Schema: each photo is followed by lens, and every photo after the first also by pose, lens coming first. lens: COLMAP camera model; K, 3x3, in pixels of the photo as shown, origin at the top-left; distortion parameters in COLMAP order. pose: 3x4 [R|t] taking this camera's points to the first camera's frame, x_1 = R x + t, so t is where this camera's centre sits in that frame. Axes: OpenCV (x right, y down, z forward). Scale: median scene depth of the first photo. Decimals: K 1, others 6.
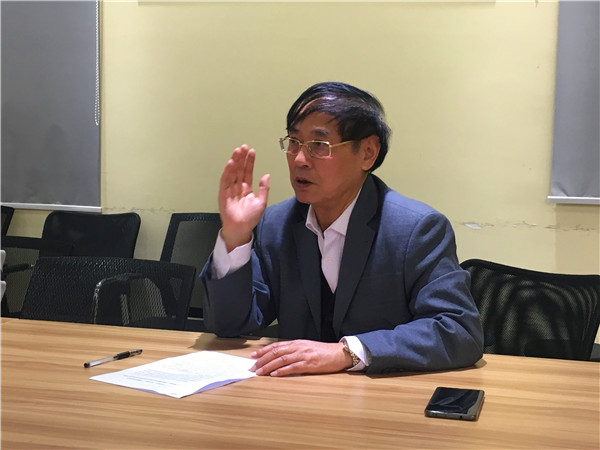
lens RADIAL K [[957.2, 0, 300.0], [0, 957.2, 225.0], [0, 0, 1]] dist [0.224957, 0.004021]
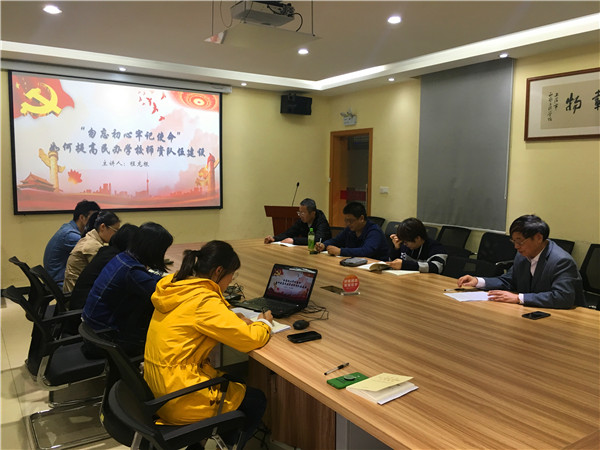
lens RADIAL K [[508.0, 0, 300.0], [0, 508.0, 225.0], [0, 0, 1]] dist [0.008919, -0.007522]
pose [[0.751955, 0.057036, -0.656742, 0.573925], [-0.038702, 0.998351, 0.042390, -0.154346], [0.658077, -0.006459, 0.752923, -0.772176]]
